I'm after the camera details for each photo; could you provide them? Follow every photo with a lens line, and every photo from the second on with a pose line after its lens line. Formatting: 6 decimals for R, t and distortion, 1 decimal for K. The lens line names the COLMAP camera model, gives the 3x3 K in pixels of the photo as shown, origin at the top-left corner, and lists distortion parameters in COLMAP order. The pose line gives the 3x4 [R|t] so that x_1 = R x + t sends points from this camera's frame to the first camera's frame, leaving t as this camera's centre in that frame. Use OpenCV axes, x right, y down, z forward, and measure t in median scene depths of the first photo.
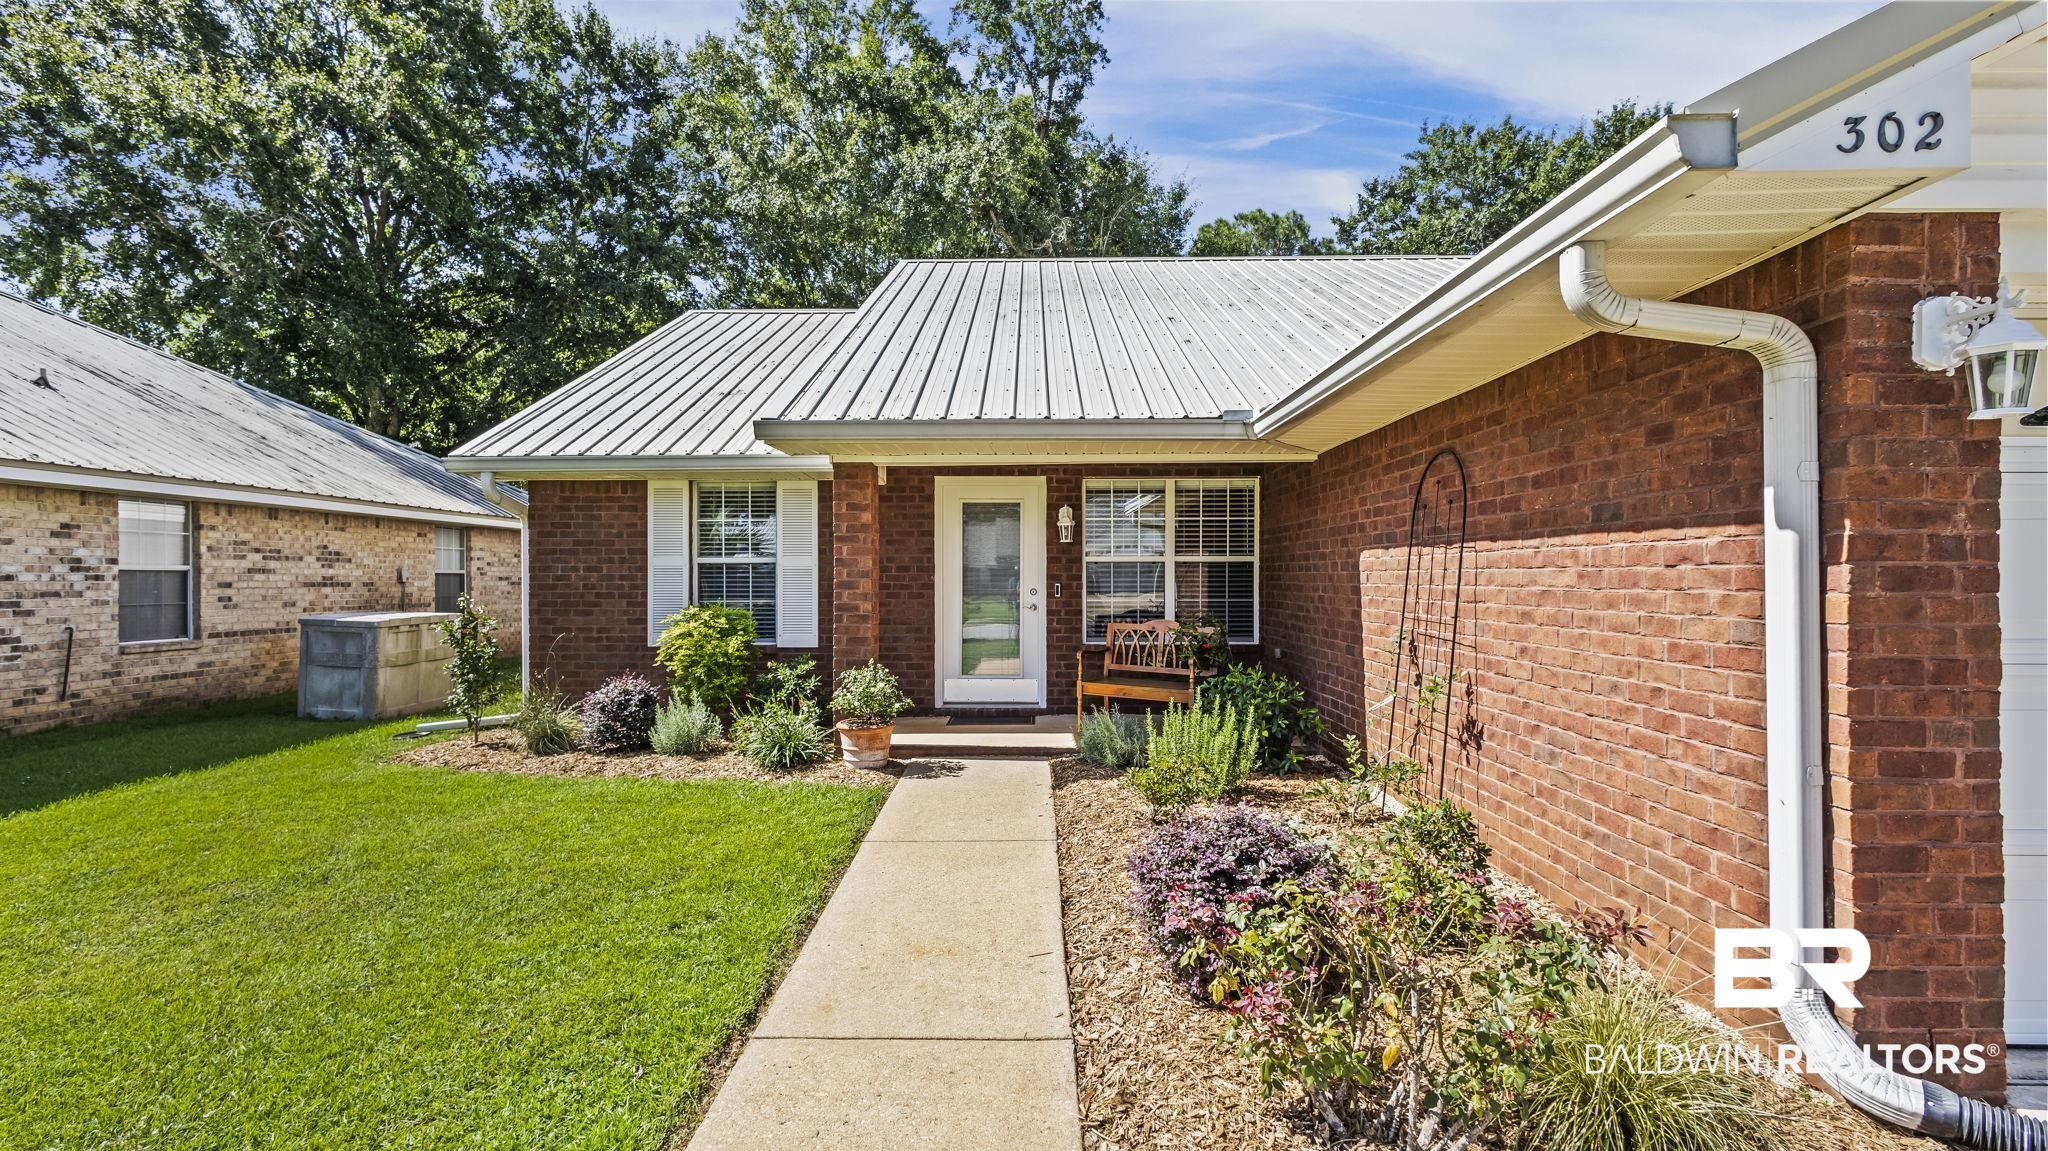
lens RADIAL K [[928.8, 0, 1024.0], [0, 928.8, 575.5], [0, 0, 1]] dist [0.009224, -0.000200]
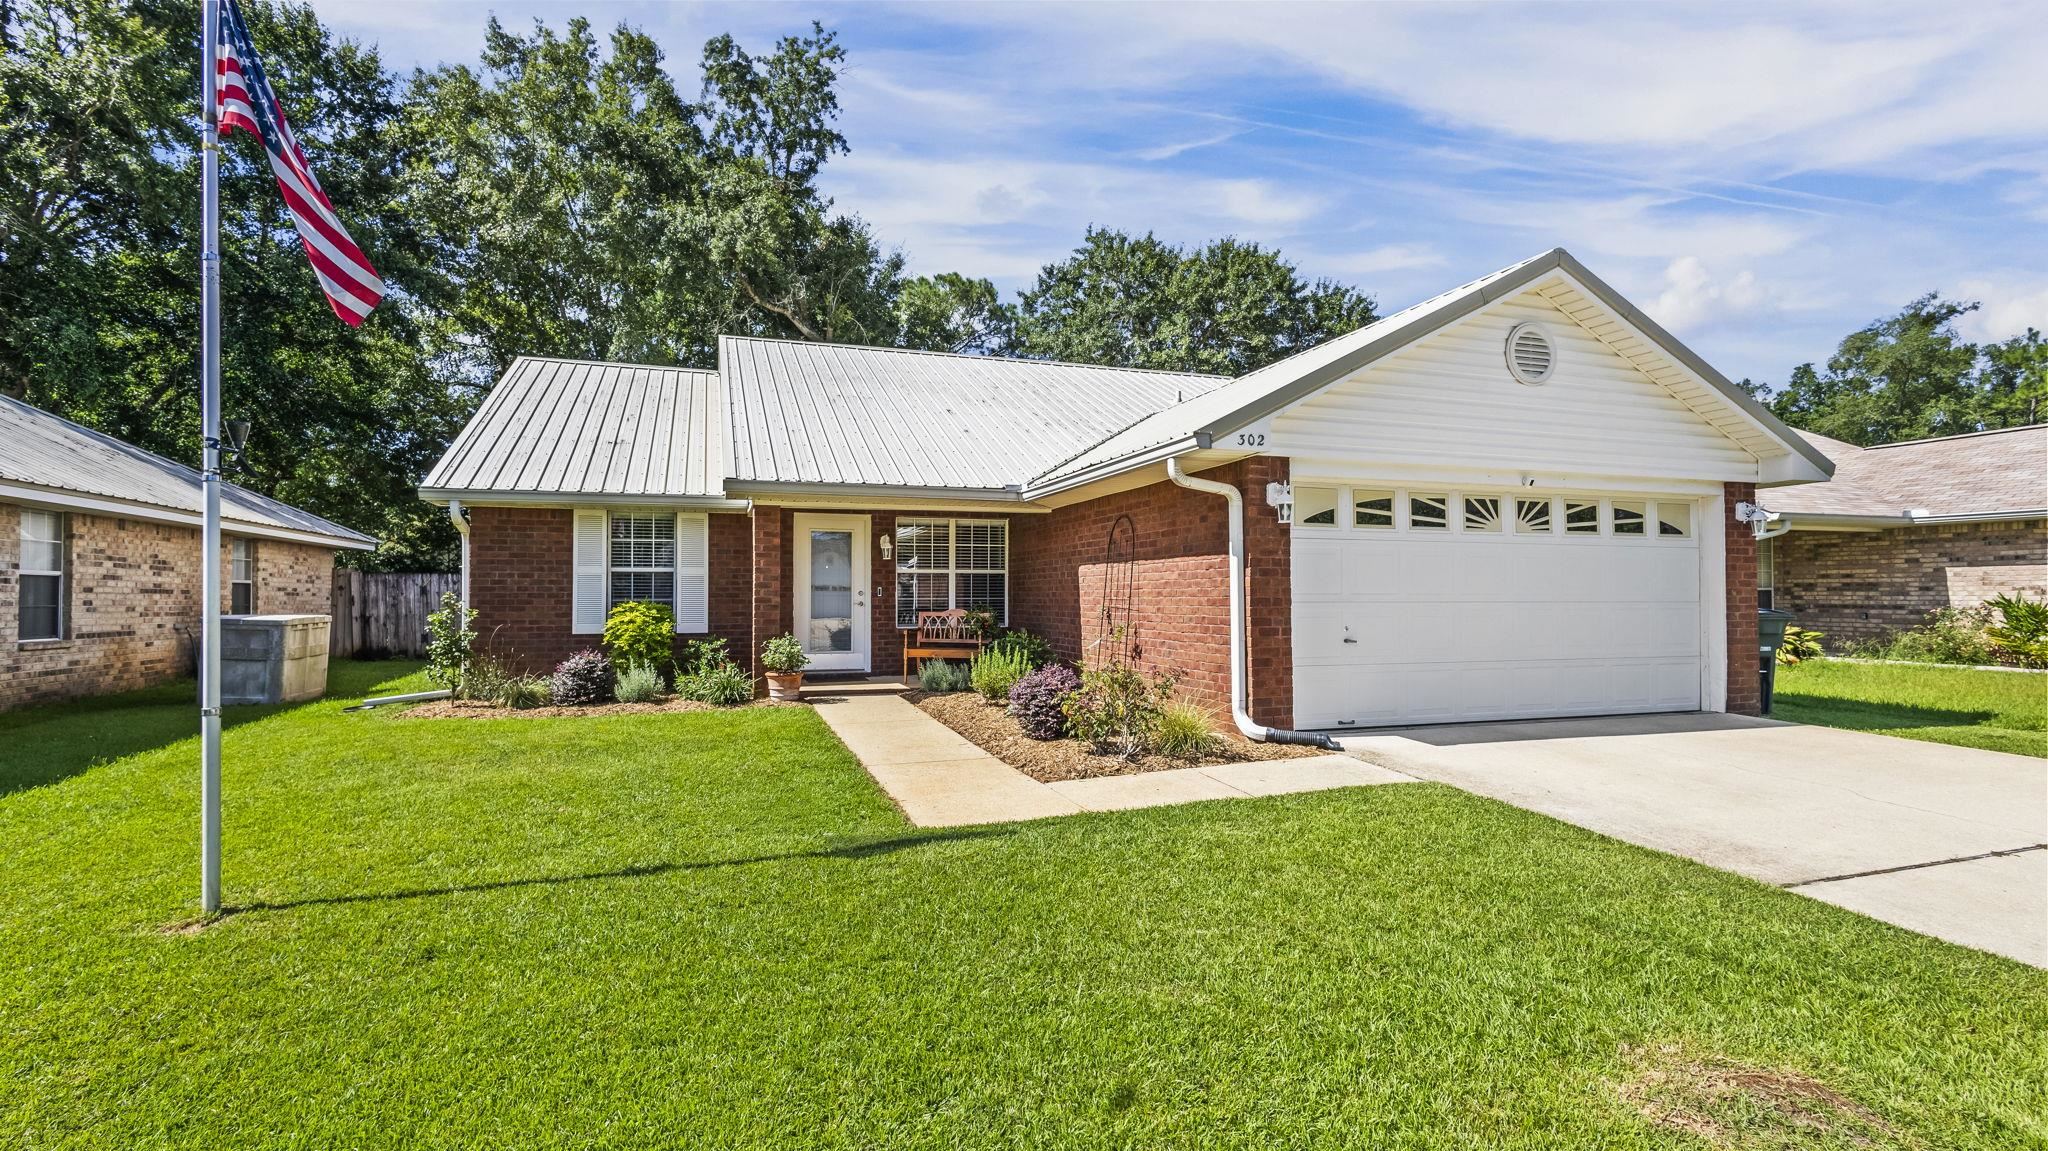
lens RADIAL K [[917.6, 0, 1025.7], [0, 917.6, 579.0], [0, 0, 1]] dist [0.004133, 0.000184]
pose [[0.941701, 0.005637, 0.336403, -0.207065], [0.000948, 0.999811, -0.019405, 0.020897], [-0.336449, 0.018592, 0.941518, -0.397178]]
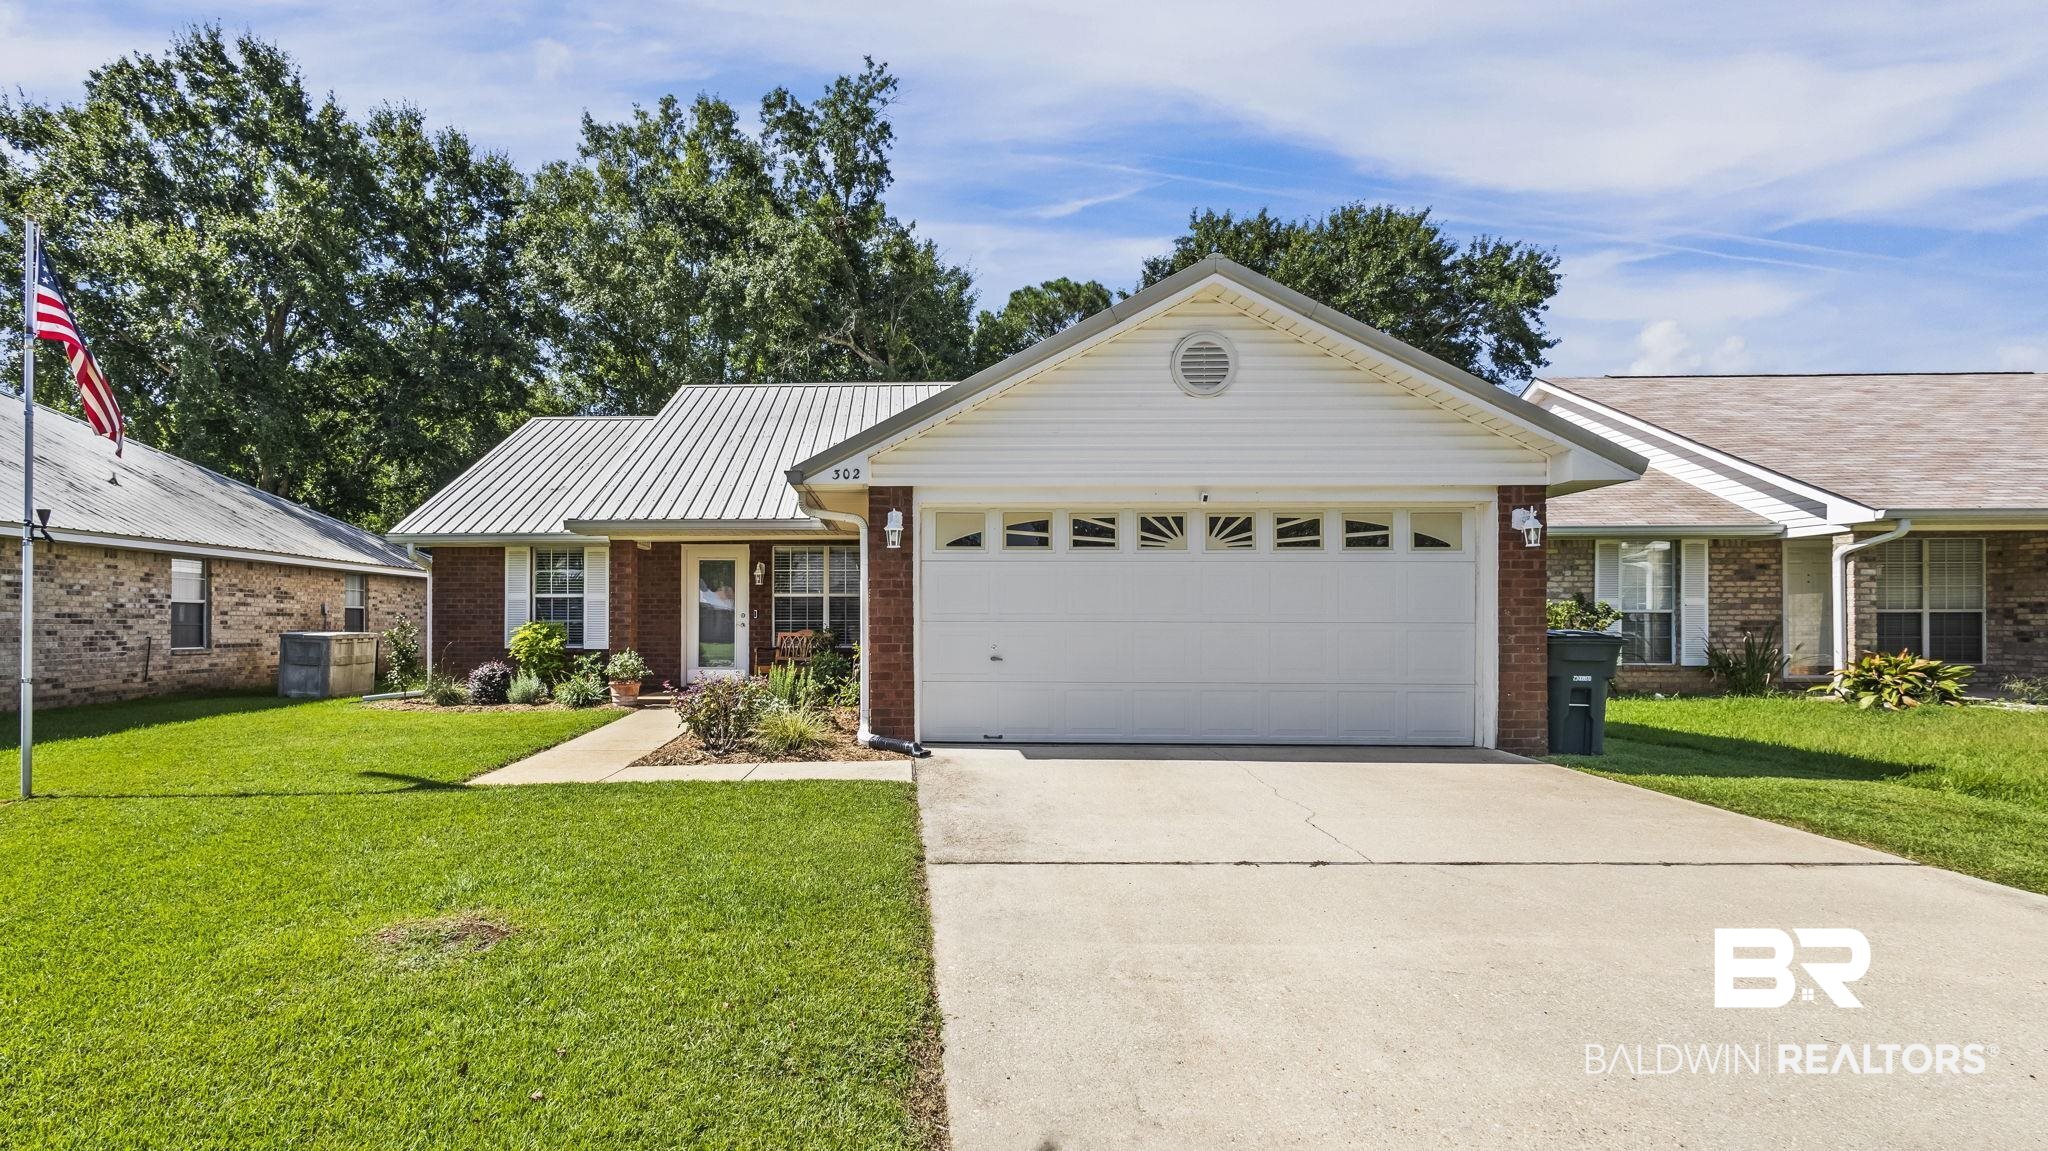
lens RADIAL K [[981.7, 0, 884.9], [0, 981.7, 611.1], [0, 0, 1]] dist [0.007664, 0.000008]
pose [[0.999992, 0.001048, -0.003778, 0.235295], [-0.001095, 0.999921, -0.012504, 0.027577], [0.003764, 0.012508, 0.999915, -0.631602]]
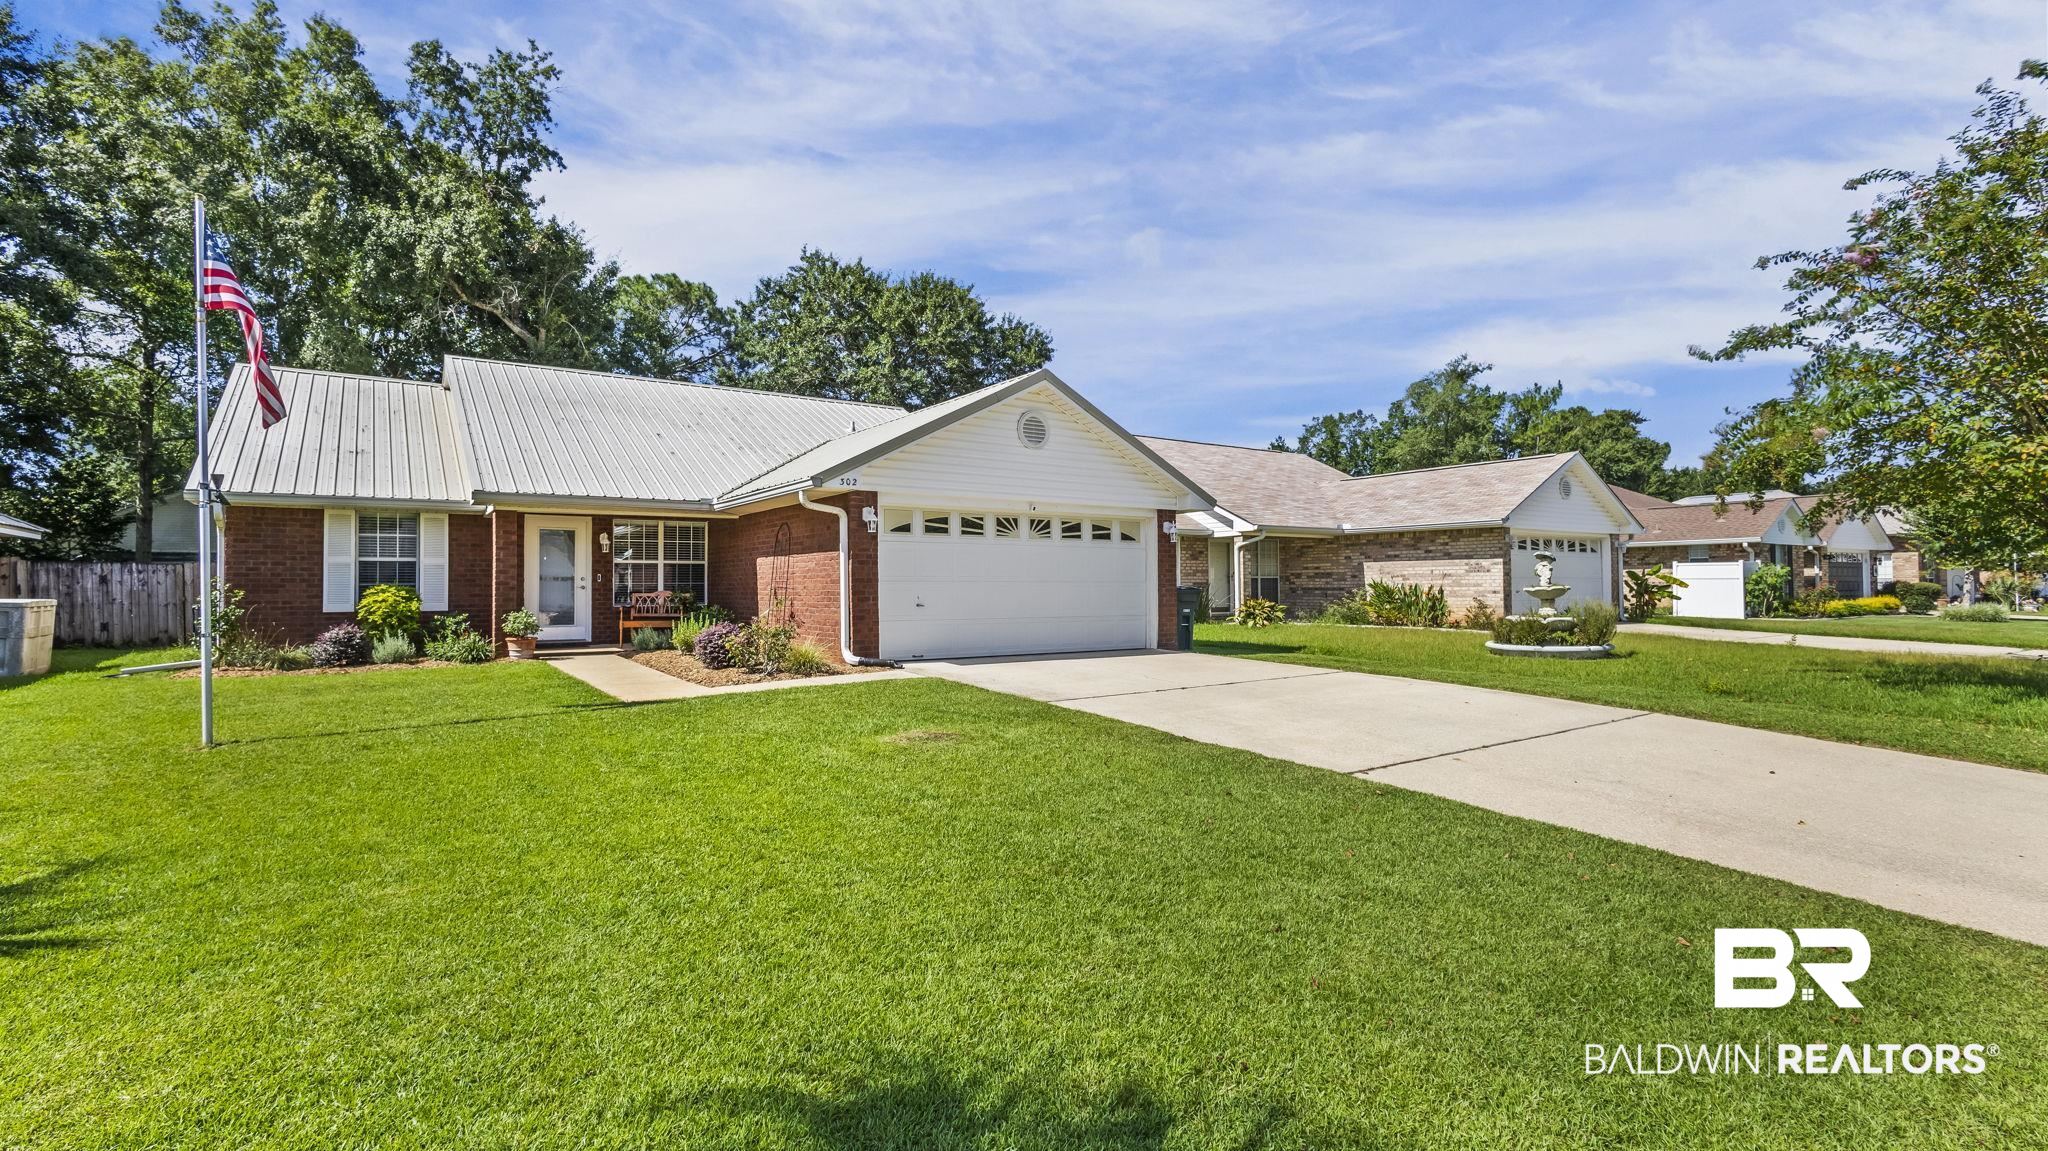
lens RADIAL K [[911.7, 0, 1015.0], [0, 911.7, 565.5], [0, 0, 1]] dist [0.001851, -0.000310]
pose [[0.812805, 0.011010, 0.582432, -0.308842], [0.005279, 0.999641, -0.026264, 0.038118], [-0.582512, 0.024422, 0.812455, -0.859293]]
